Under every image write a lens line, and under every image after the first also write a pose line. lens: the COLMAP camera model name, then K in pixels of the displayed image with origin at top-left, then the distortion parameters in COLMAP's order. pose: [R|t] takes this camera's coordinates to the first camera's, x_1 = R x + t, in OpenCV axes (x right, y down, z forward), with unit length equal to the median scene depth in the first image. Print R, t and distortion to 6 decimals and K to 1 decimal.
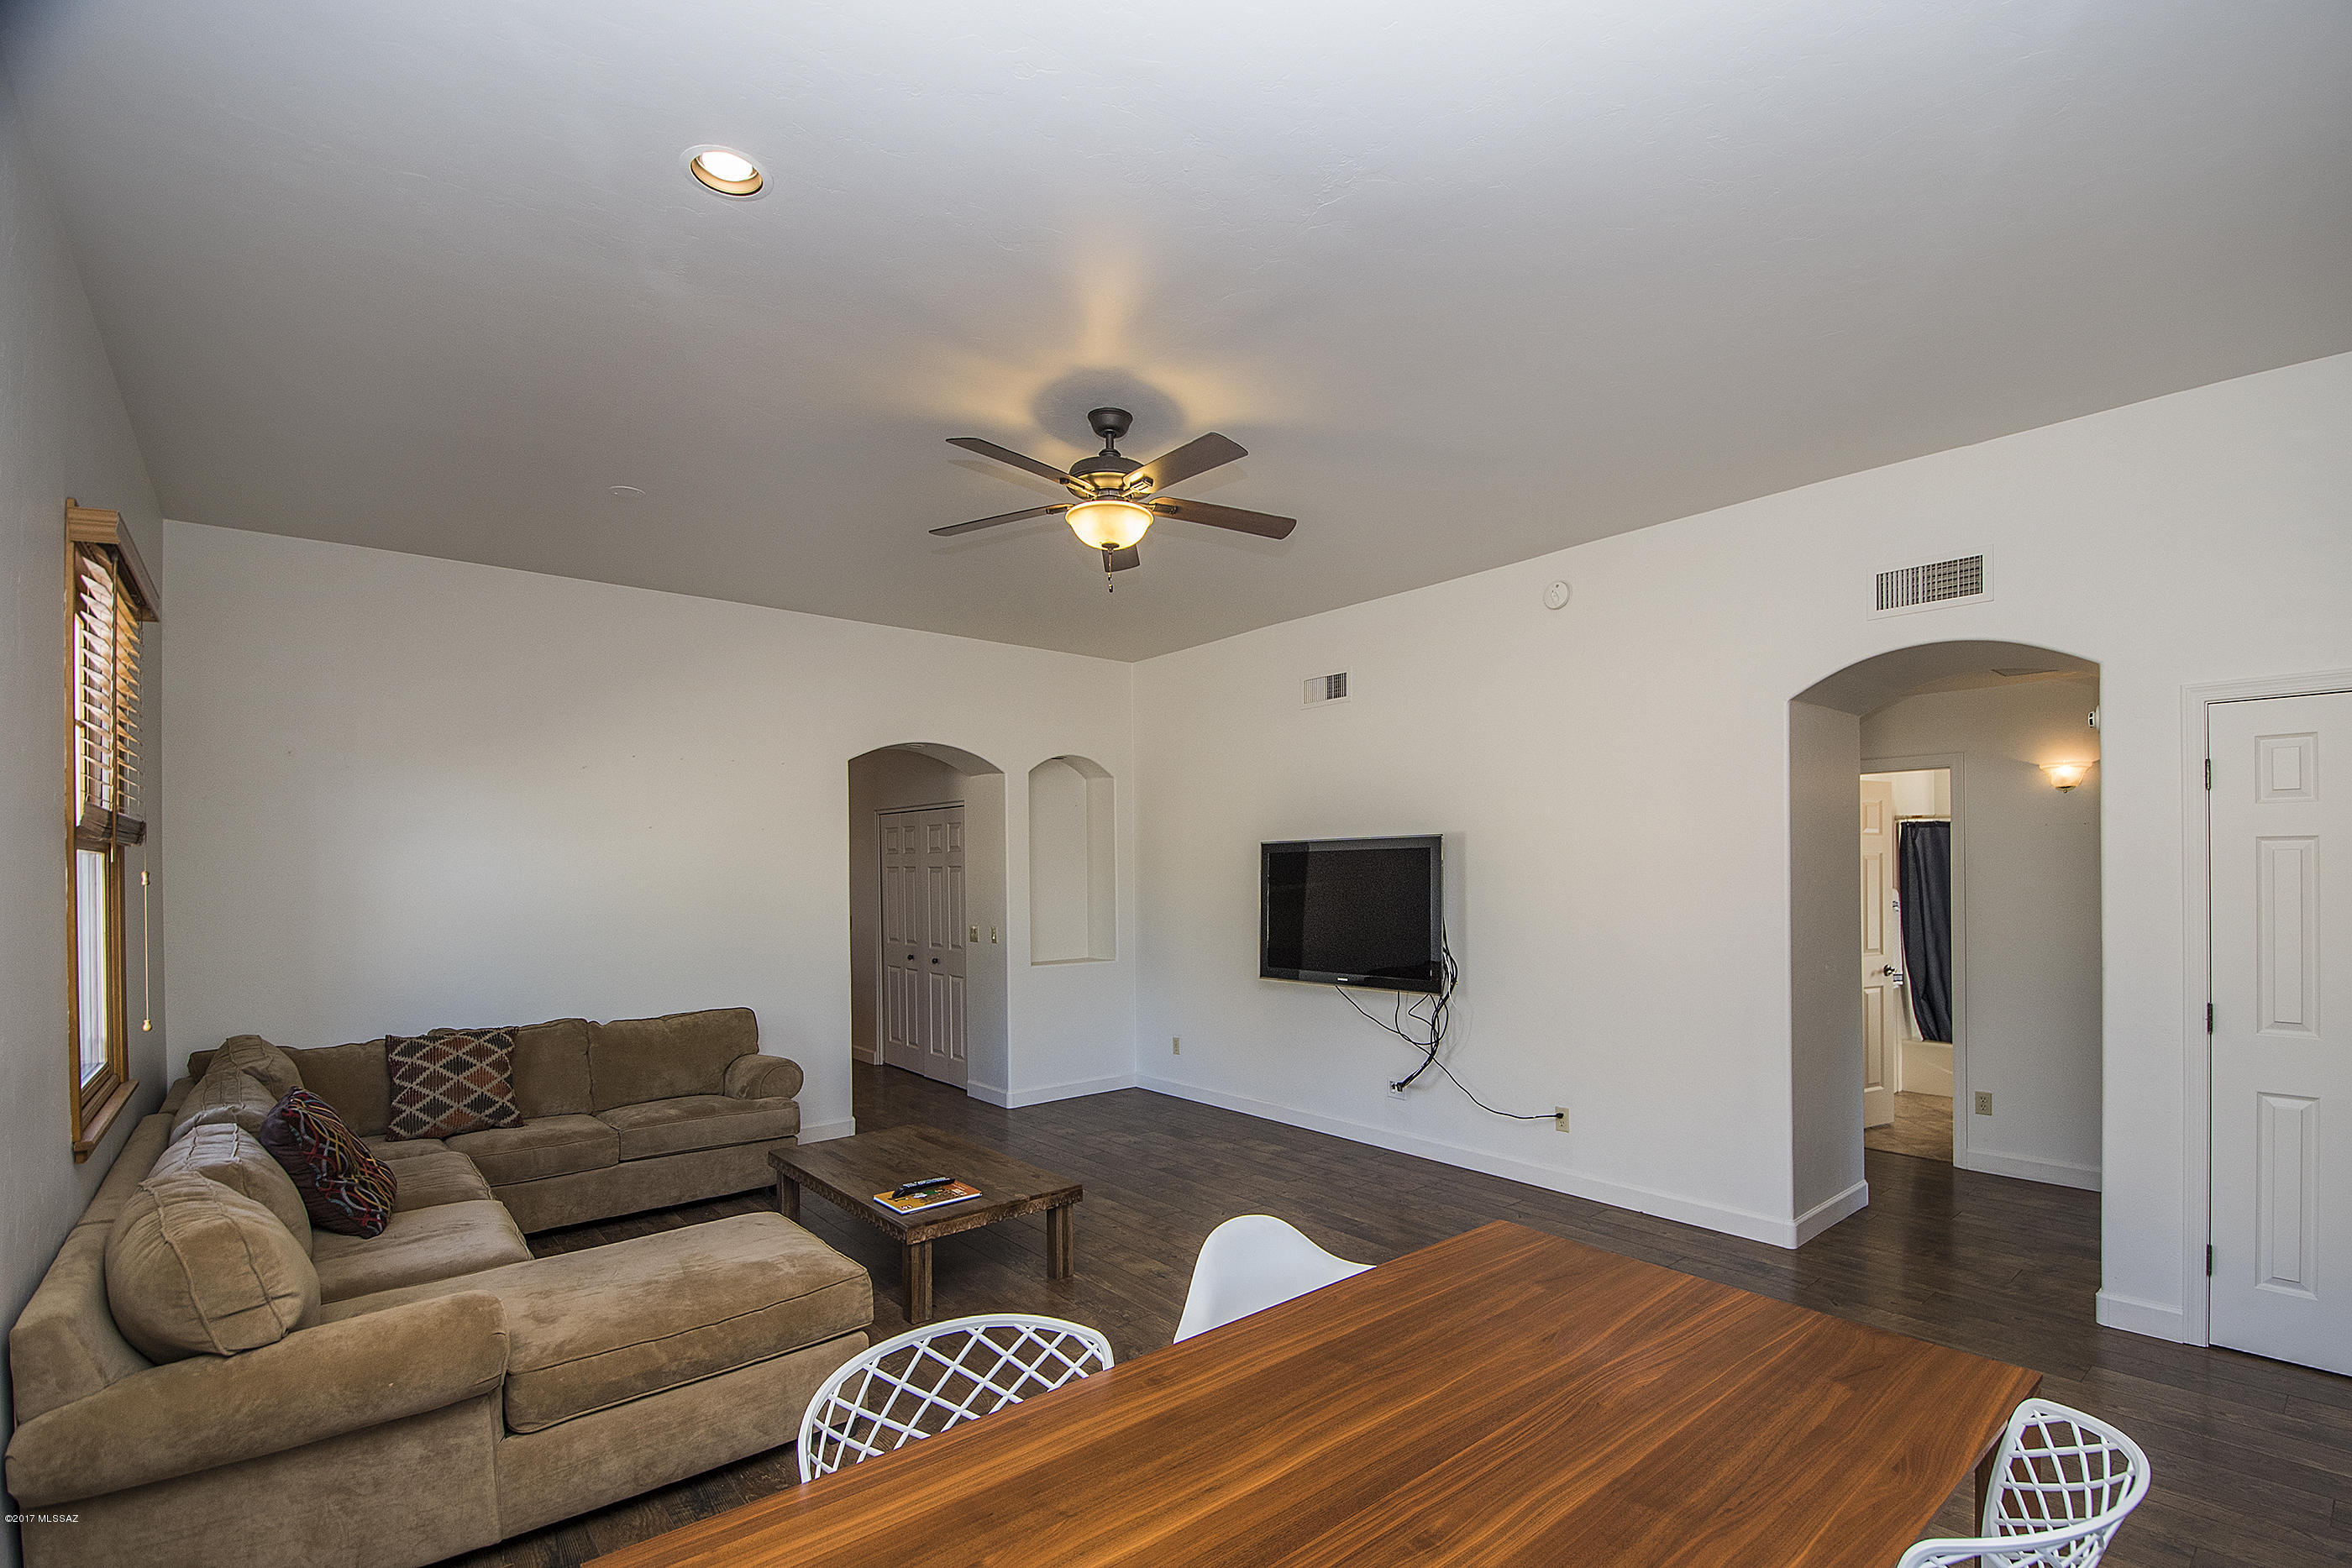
lens RADIAL K [[1056.8, 0, 1241.9], [0, 1056.8, 844.3], [0, 0, 1]] dist [0.000645, -0.018551]
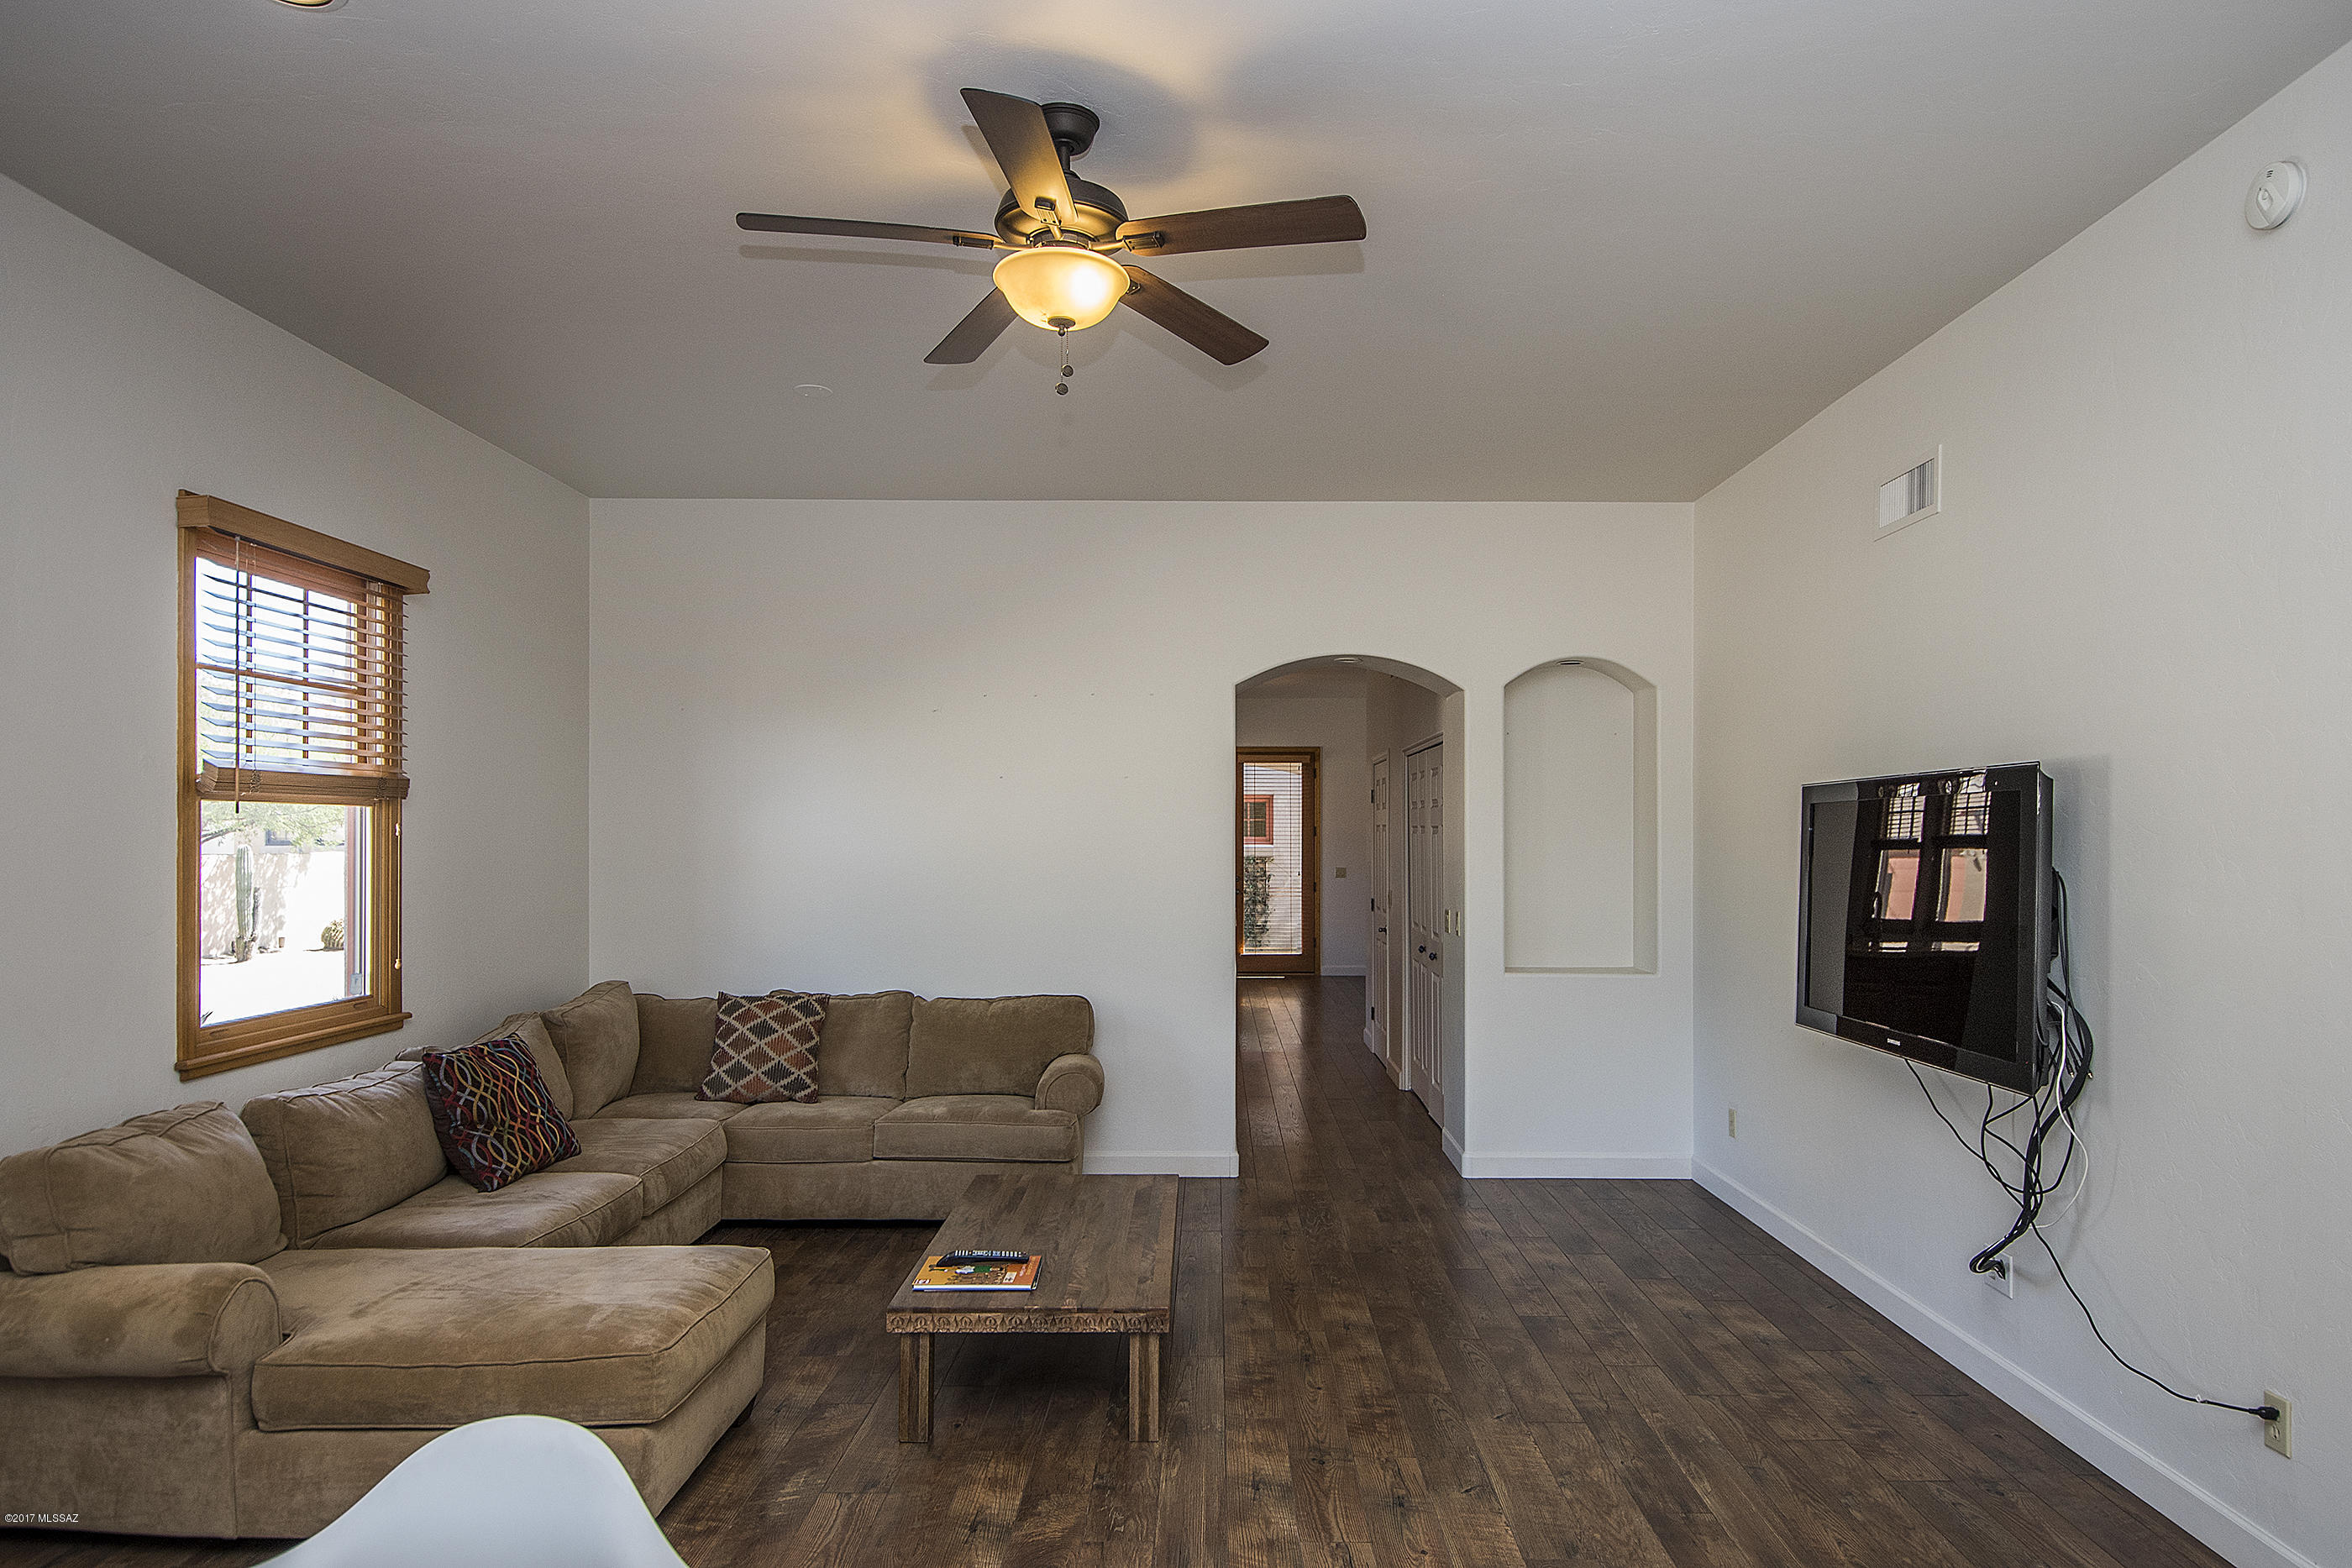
lens RADIAL K [[1380.7, 0, 1215.0], [0, 1380.7, 794.8], [0, 0, 1]] dist [0.007561, -0.017496]
pose [[0.746449, -0.008690, -0.665386, 0.384003], [0.007577, 0.999961, -0.004559, 0.005960], [0.665399, -0.001639, 0.746486, 0.327296]]
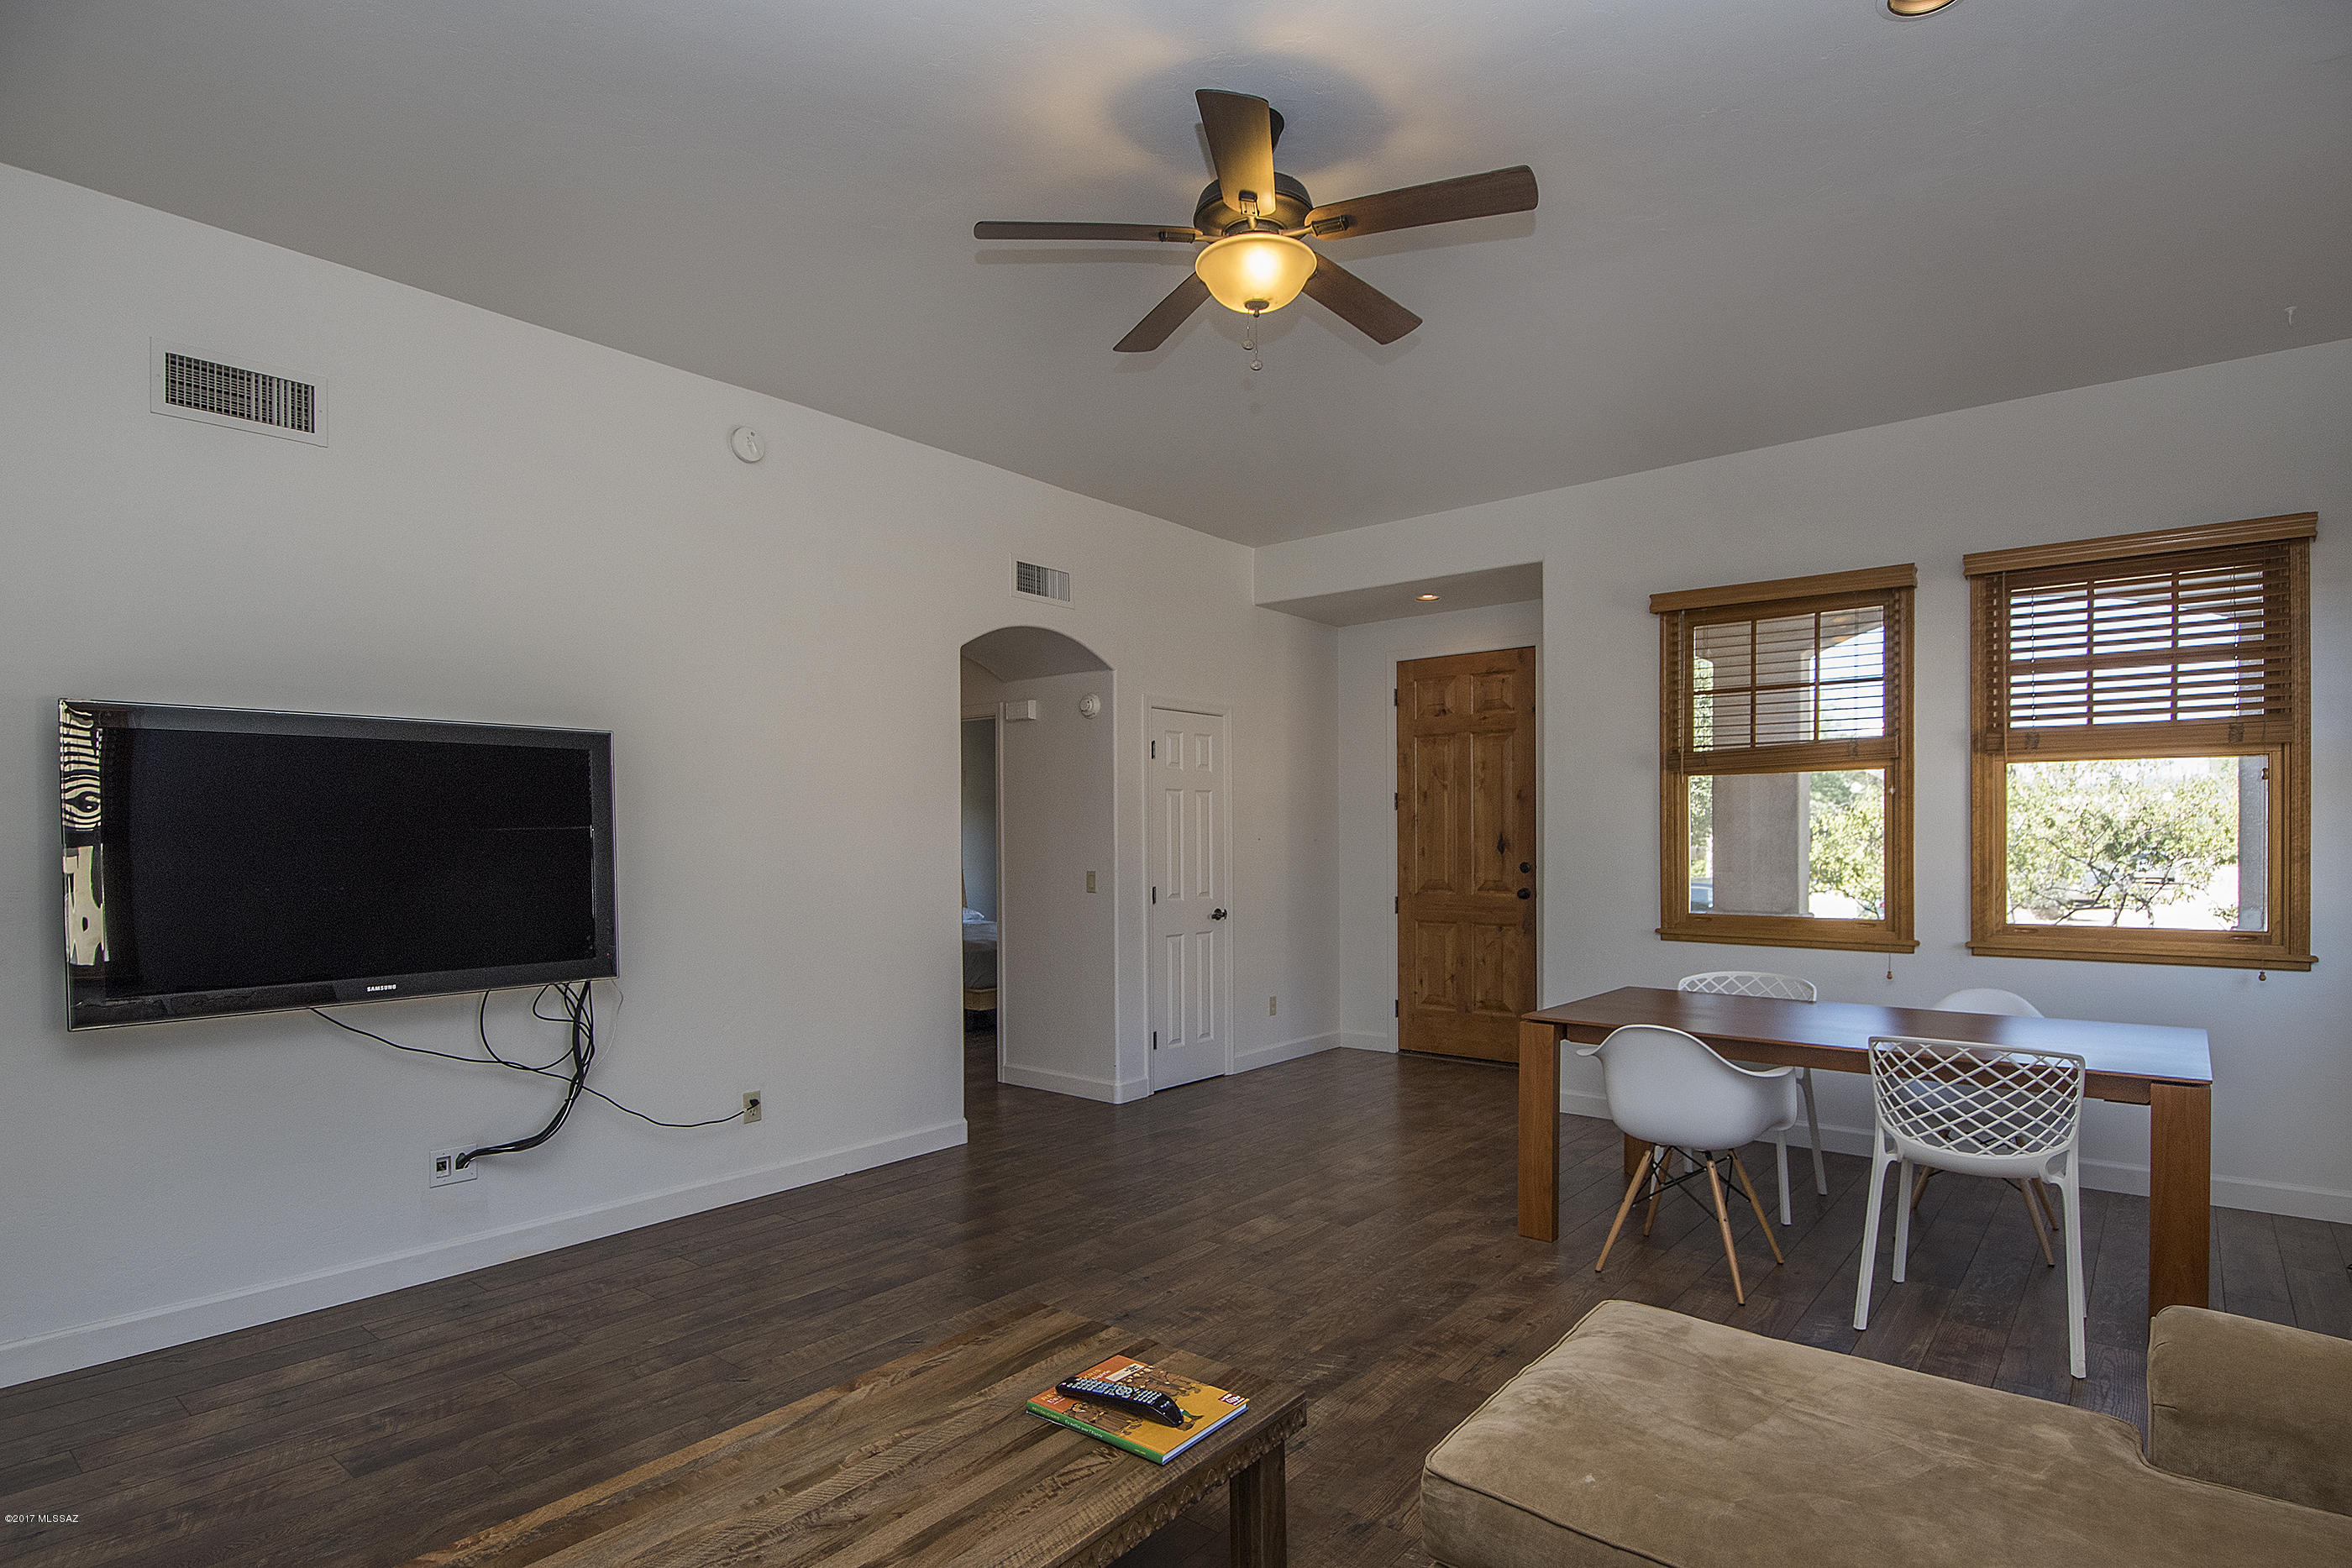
lens RADIAL K [[1192.2, 0, 1223.3], [0, 1192.2, 834.4], [0, 0, 1]] dist [0.016924, -0.020140]
pose [[-0.166622, 0.008662, 0.985983, -0.699332], [-0.018656, 0.999755, -0.011936, 0.065203], [-0.985844, -0.020383, -0.166420, 0.876501]]
